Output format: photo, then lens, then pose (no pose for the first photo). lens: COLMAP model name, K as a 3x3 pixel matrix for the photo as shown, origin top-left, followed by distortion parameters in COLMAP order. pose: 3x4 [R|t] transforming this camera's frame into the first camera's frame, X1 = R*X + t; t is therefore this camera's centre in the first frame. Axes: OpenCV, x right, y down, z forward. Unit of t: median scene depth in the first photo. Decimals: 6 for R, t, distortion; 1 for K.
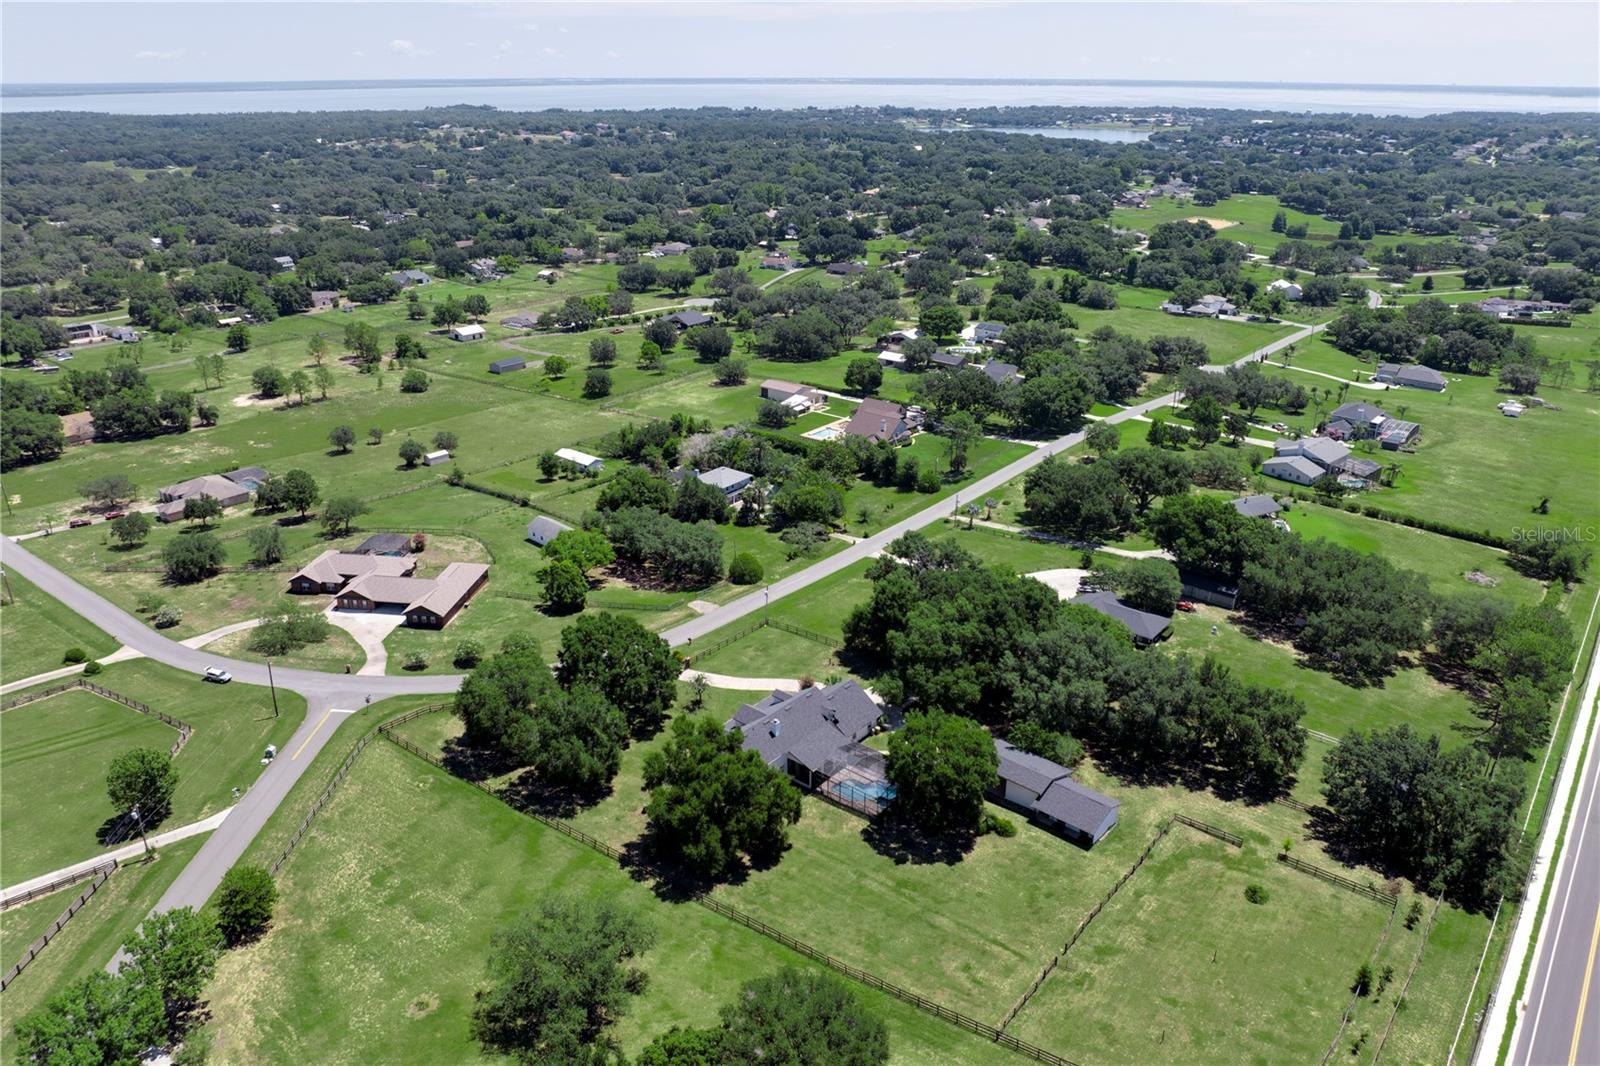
lens RADIAL K [[1113.0, 0, 802.2], [0, 1113.0, 508.1], [0, 0, 1]] dist [-0.035227, -0.000445]
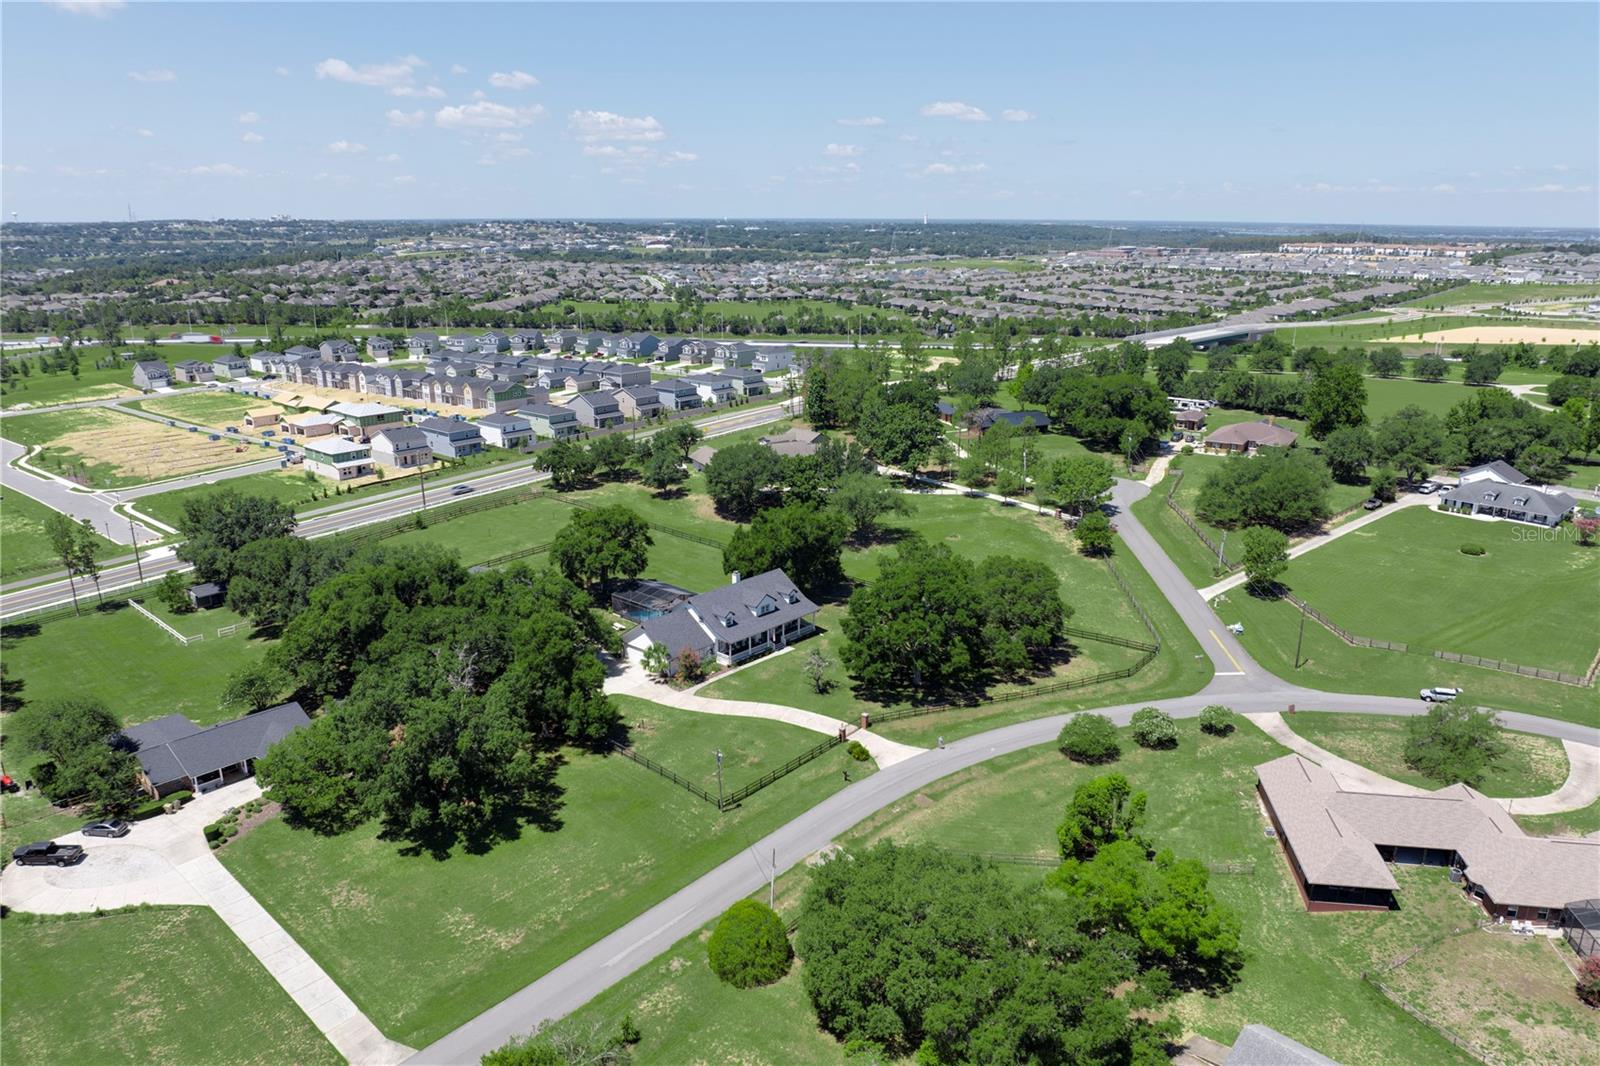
lens RADIAL K [[1112.2, 0, 800.1], [0, 1112.2, 557.2], [0, 0, 1]] dist [-0.034881, -0.004924]
pose [[-0.999396, -0.013377, 0.032067, -0.117832], [0.009440, 0.783655, 0.621124, -0.472440], [-0.033439, 0.621052, -0.783056, 1.803334]]
